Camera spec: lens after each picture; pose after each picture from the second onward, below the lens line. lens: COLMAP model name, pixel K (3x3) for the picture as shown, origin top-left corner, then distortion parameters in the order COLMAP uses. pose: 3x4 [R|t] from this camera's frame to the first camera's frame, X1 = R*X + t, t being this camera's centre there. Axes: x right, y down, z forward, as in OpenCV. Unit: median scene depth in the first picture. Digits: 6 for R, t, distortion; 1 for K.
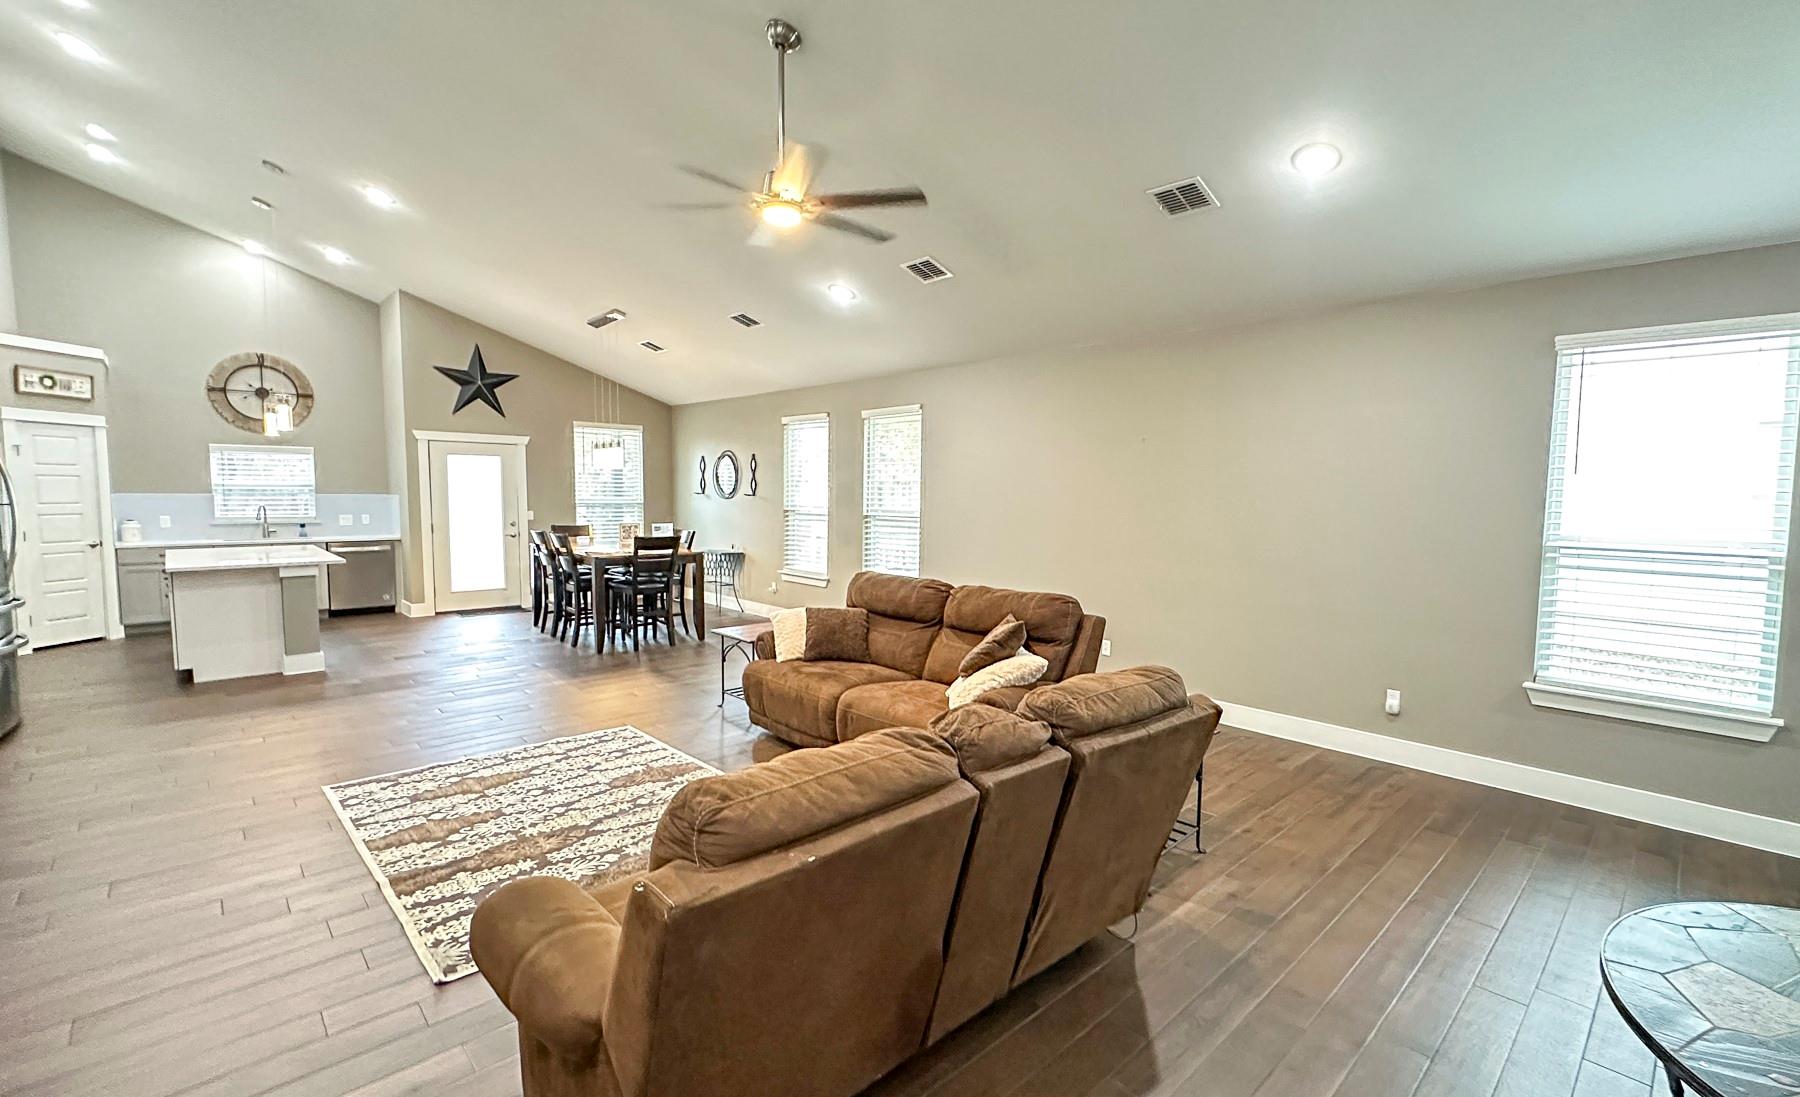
lens RADIAL K [[777.3, 0, 975.5], [0, 777.3, 546.1], [0, 0, 1]] dist [0.000462, 0.000259]
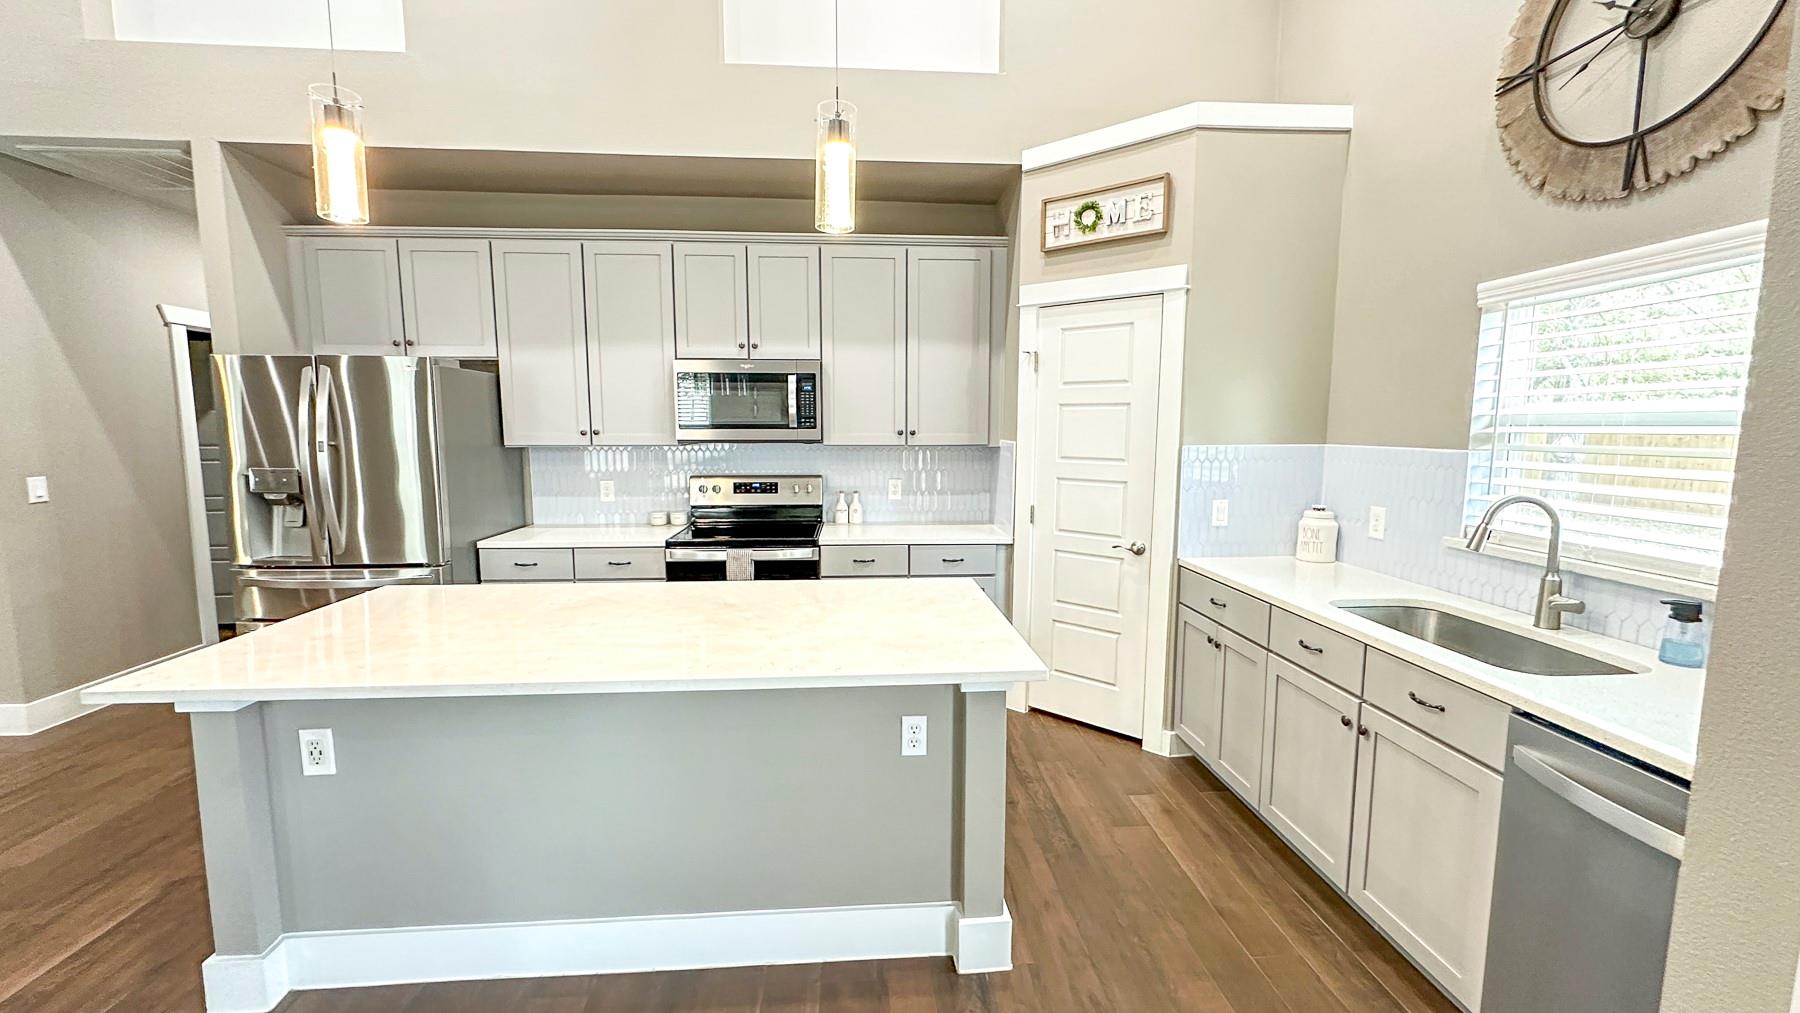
lens RADIAL K [[716.7, 0, 901.7], [0, 716.7, 506.7], [0, 0, 1]] dist [-0.003667, 0.000178]
pose [[-0.667503, 0.070794, -0.741234, -0.796392], [-0.064587, 0.986213, 0.152354, -0.093992], [0.741801, 0.149571, -0.653728, 1.308993]]
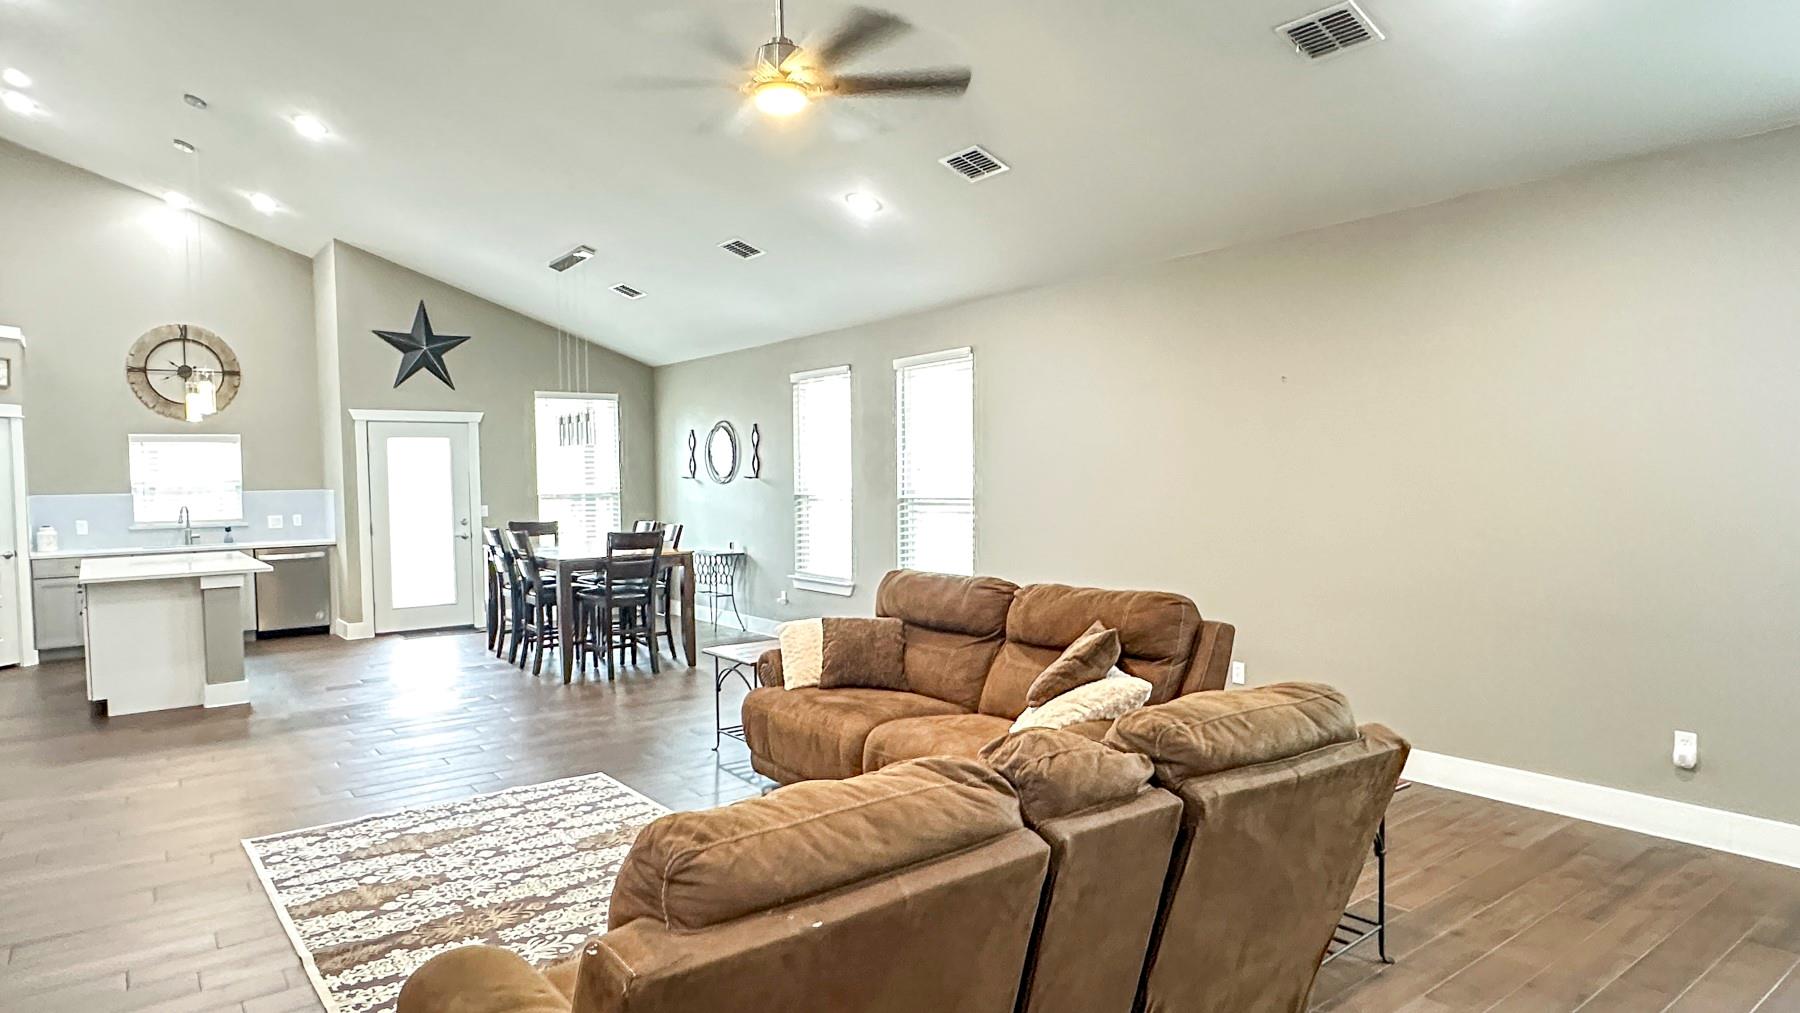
lens RADIAL K [[1047.5, 0, 898.4], [0, 1047.5, 514.2], [0, 0, 1]] dist [-0.001821, 0.002175]
pose [[0.988970, -0.023315, -0.146266, 0.003976], [0.018605, 0.999266, -0.033484, 0.011082], [0.146940, 0.030394, 0.988678, 0.005087]]
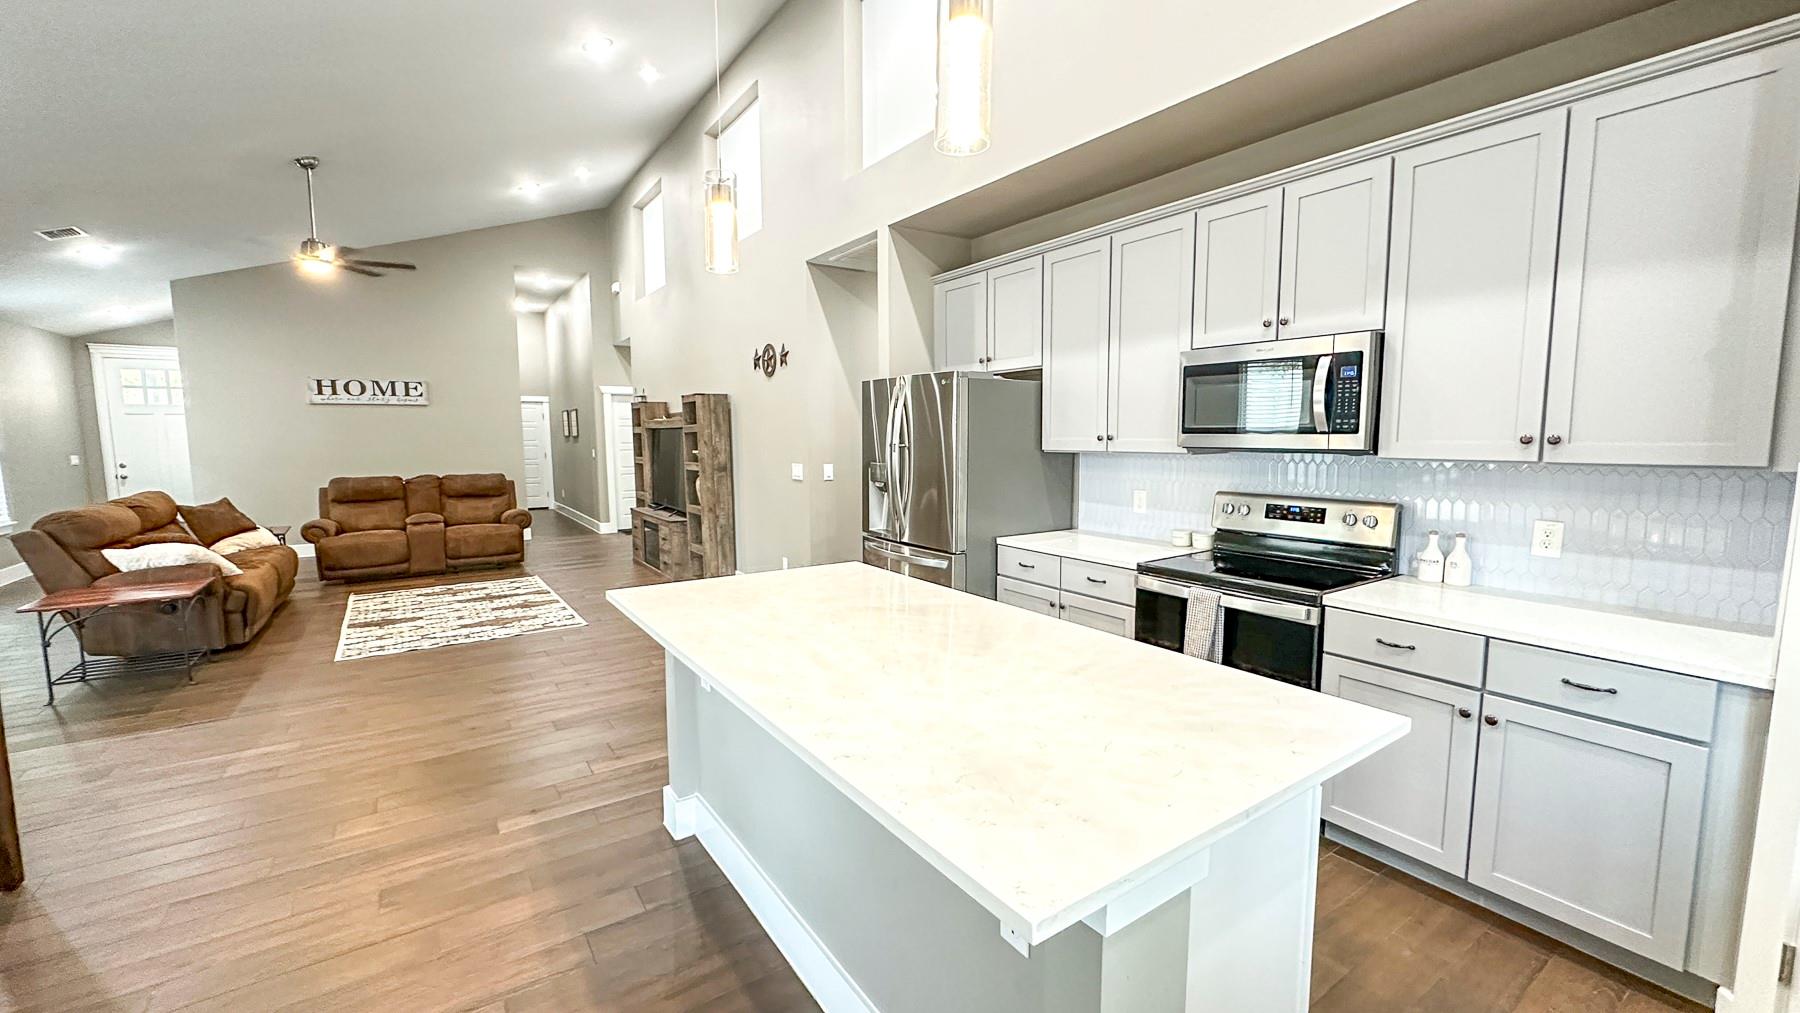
lens RADIAL K [[716.7, 0, 900.7], [0, 716.7, 506.6], [0, 0, 1]] dist [-0.003667, 0.000178]
pose [[-0.979005, -0.030197, 0.201588, -1.015485], [0.006064, 0.984214, 0.176879, -0.094536], [-0.203747, 0.174388, -0.963367, 1.301005]]
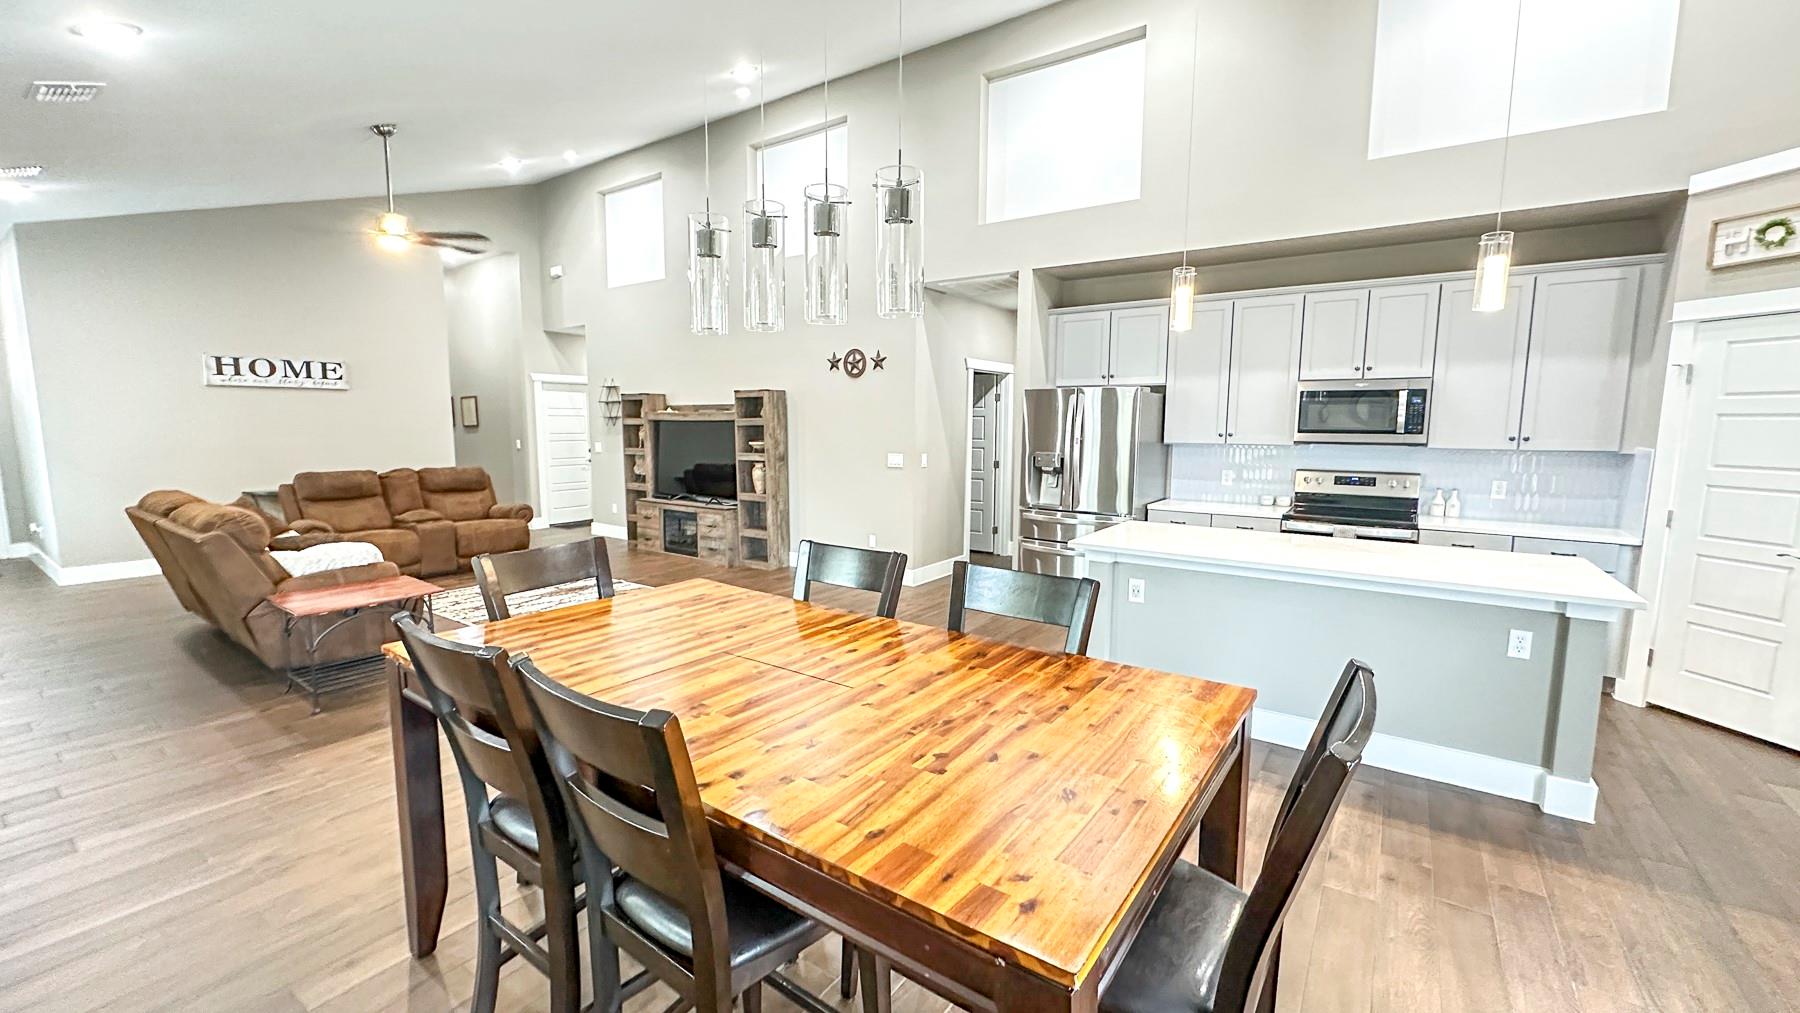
lens RADIAL K [[716.7, 0, 899.2], [0, 716.7, 506.1], [0, 0, 1]] dist [-0.003667, 0.000178]
pose [[-0.987575, -0.001302, -0.157140, -0.570585], [-0.030757, 0.982227, 0.185162, -0.108239], [0.154106, 0.187694, -0.970063, 1.481825]]
